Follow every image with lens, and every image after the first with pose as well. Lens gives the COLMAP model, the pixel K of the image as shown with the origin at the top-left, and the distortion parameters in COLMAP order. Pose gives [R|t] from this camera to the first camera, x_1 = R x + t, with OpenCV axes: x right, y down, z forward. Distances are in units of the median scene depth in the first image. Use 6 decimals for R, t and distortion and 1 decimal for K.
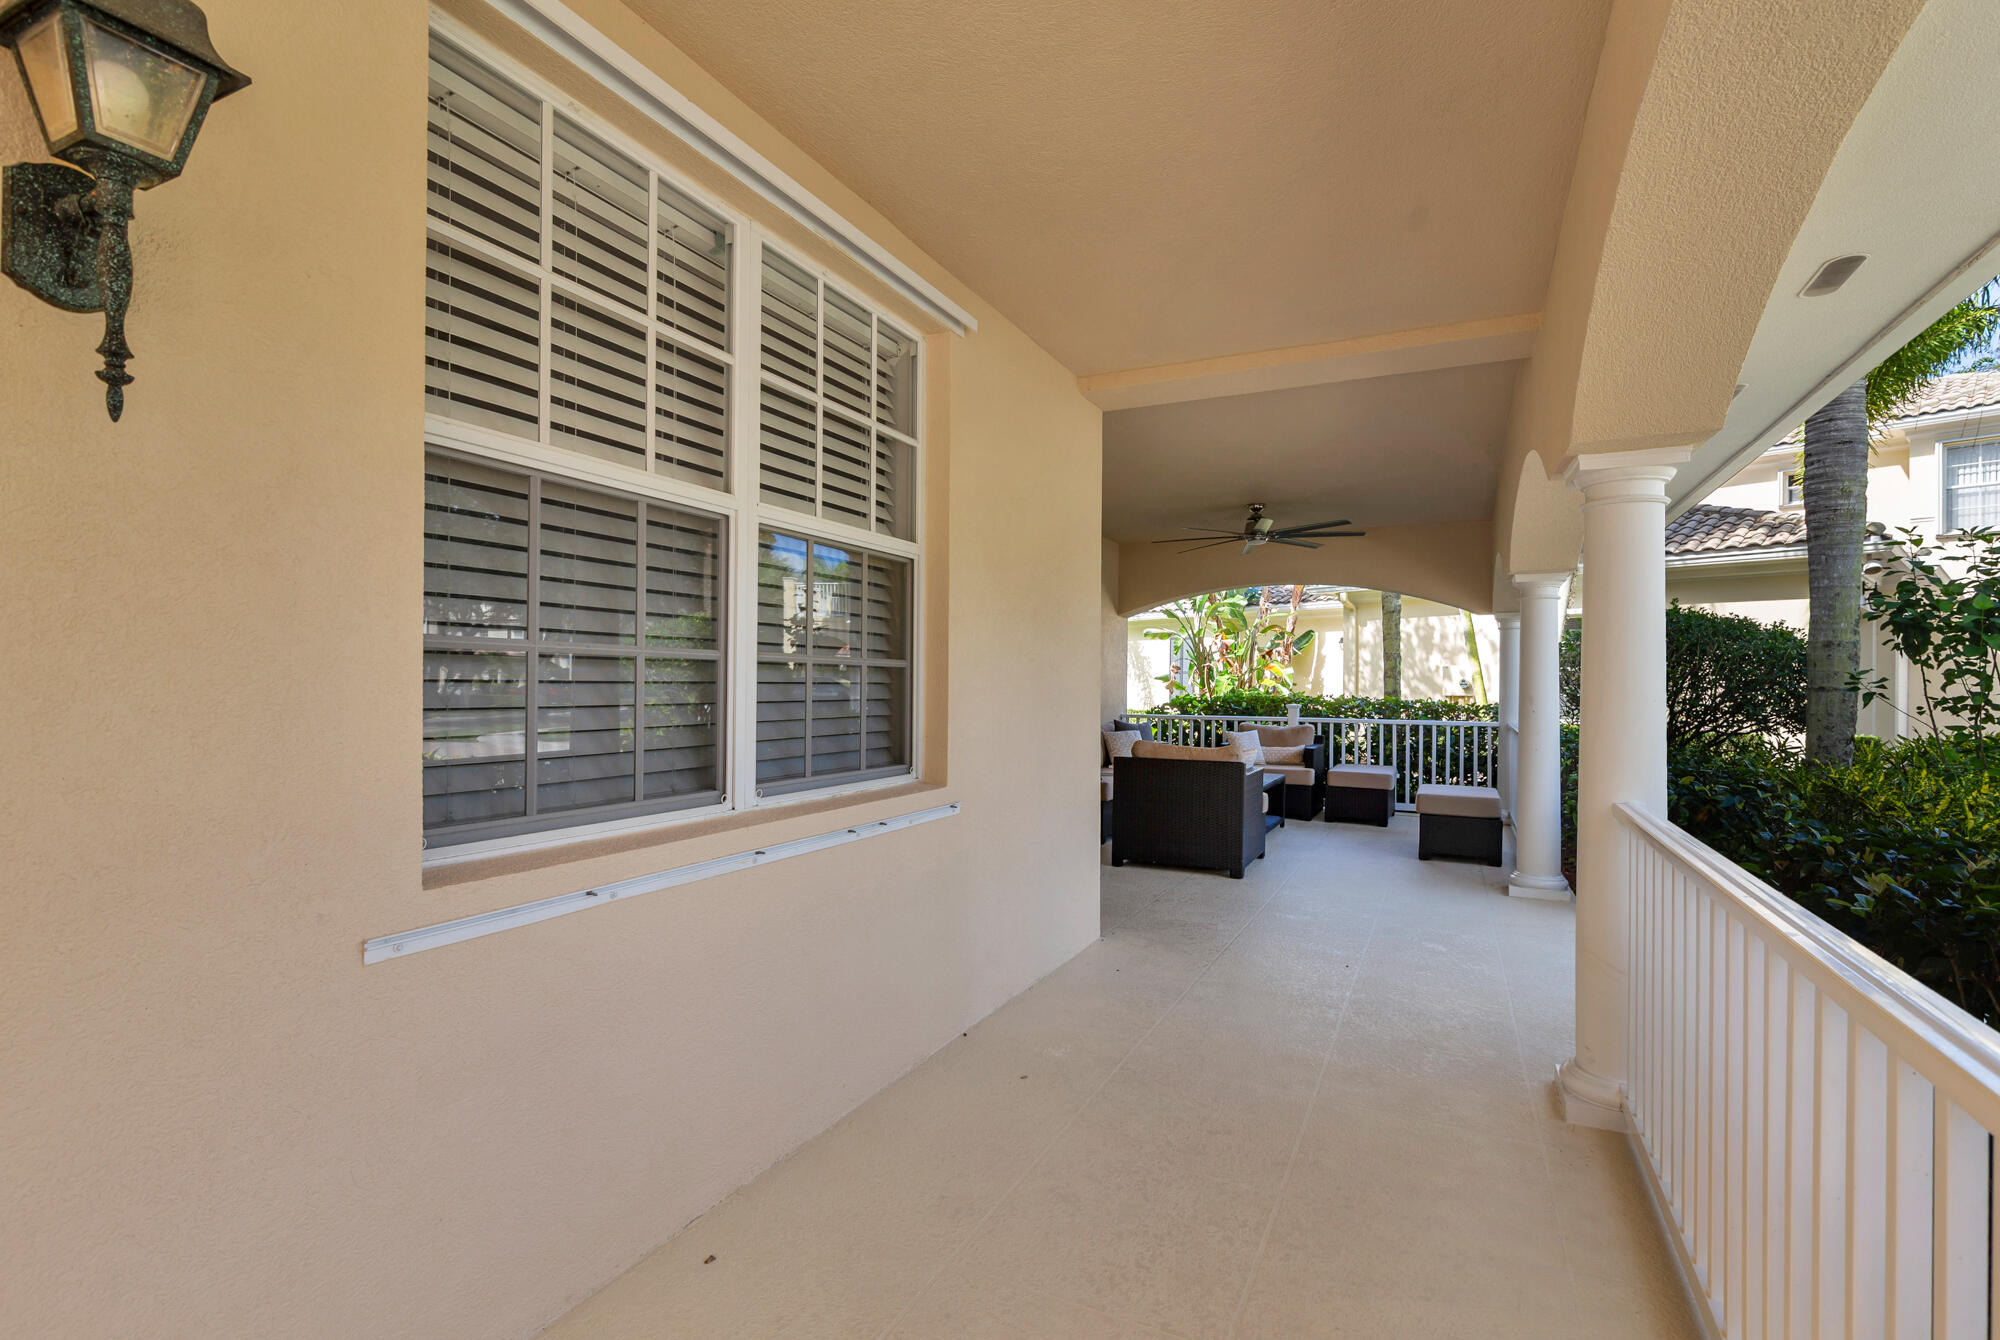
lens RADIAL K [[927.7, 0, 1013.7], [0, 927.7, 667.6], [0, 0, 1]] dist [-0.001889, -0.000802]
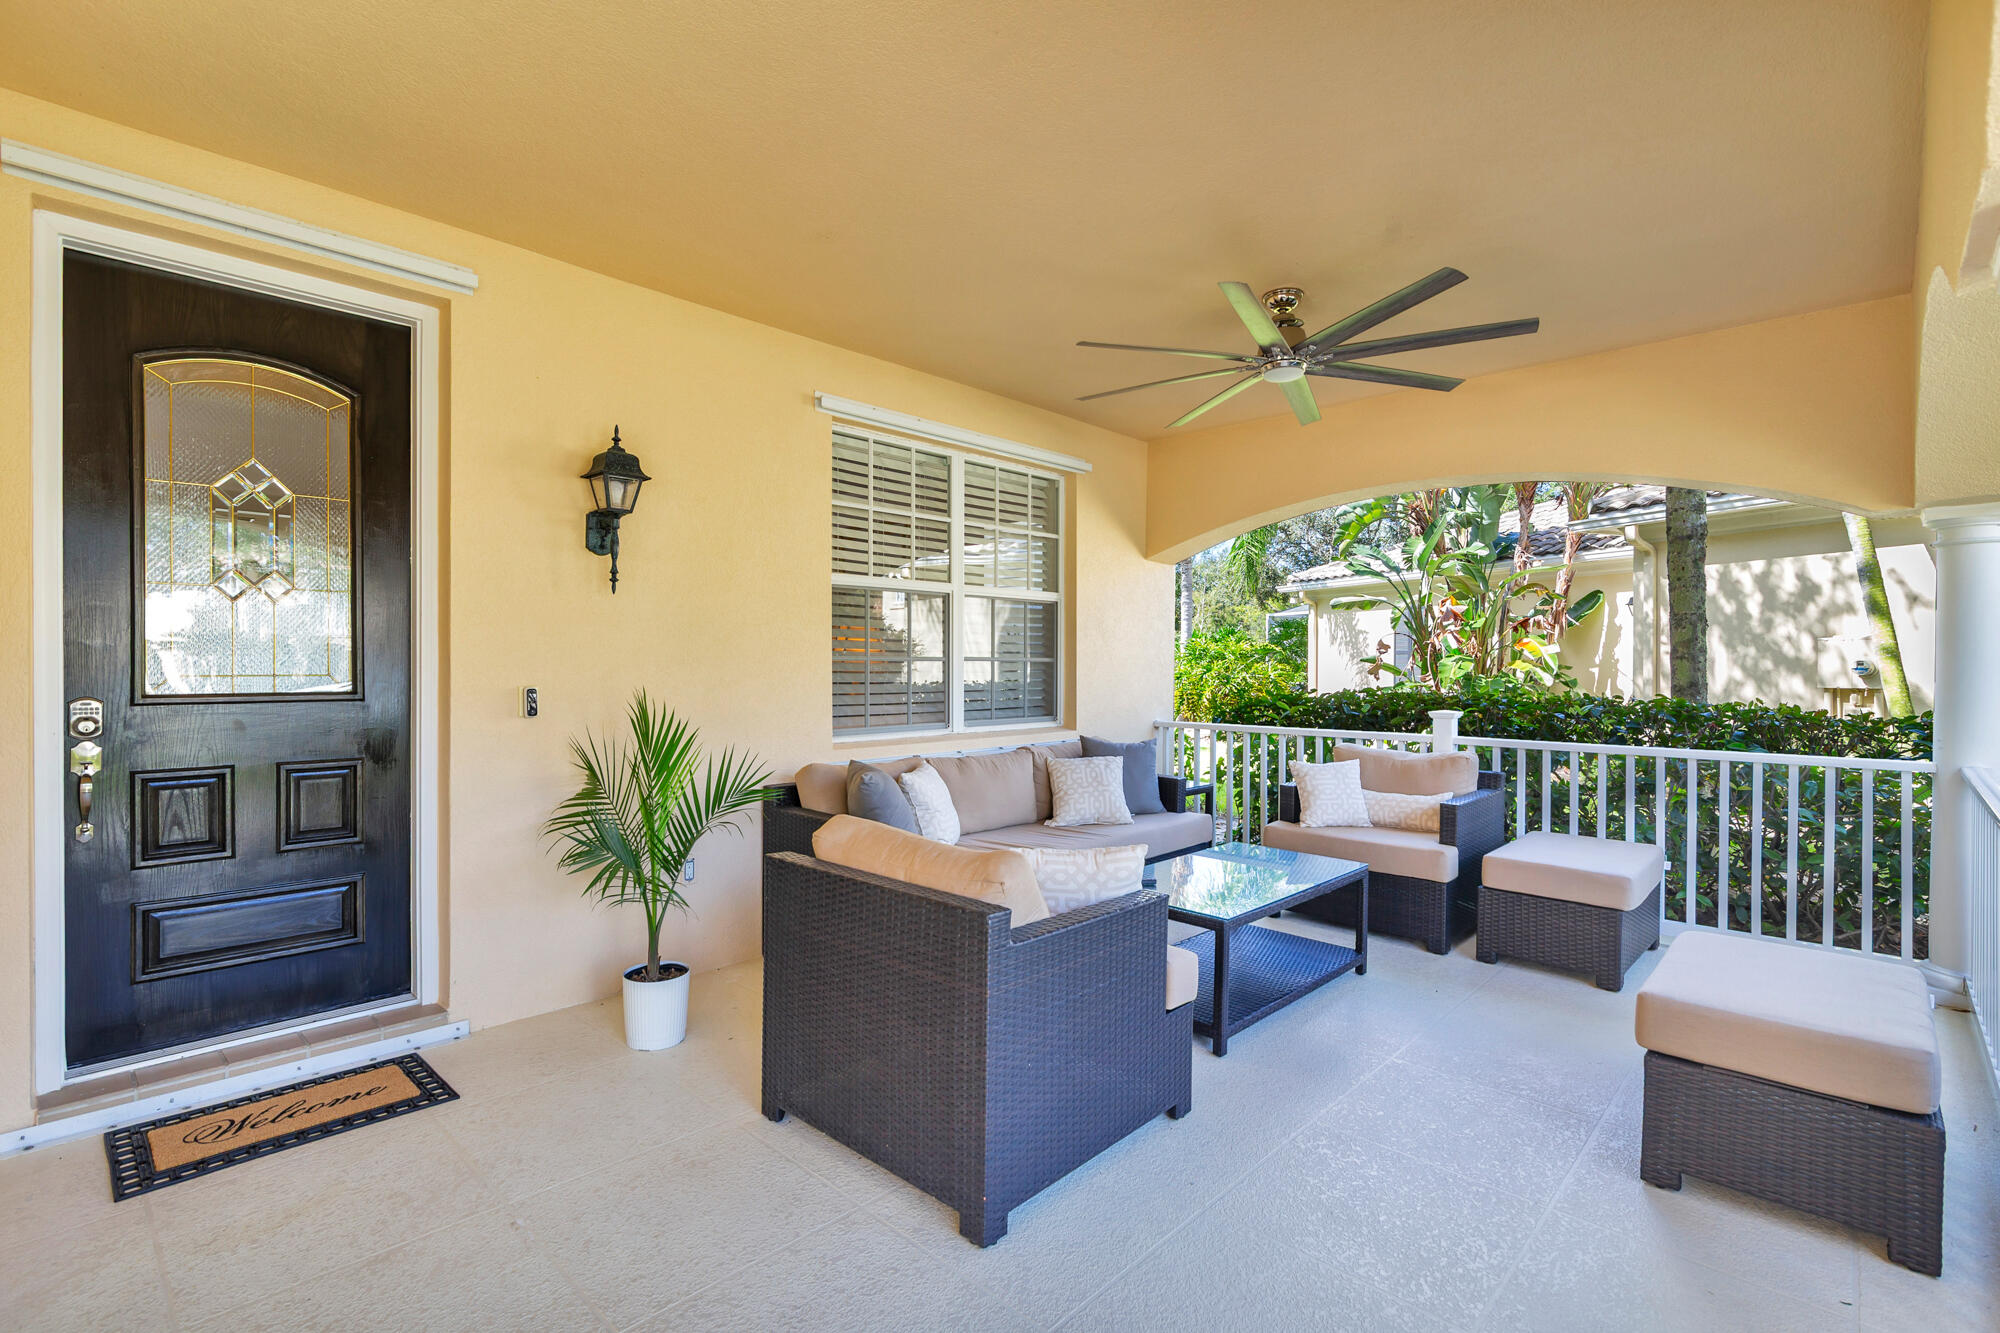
lens RADIAL K [[927.7, 0, 985.6], [0, 927.7, 659.5], [0, 0, 1]] dist [-0.001889, -0.000802]
pose [[0.949925, -0.002321, -0.312470, 0.207871], [0.005943, 0.999926, 0.010642, 0.002458], [0.312422, -0.011966, 0.949868, 0.395668]]
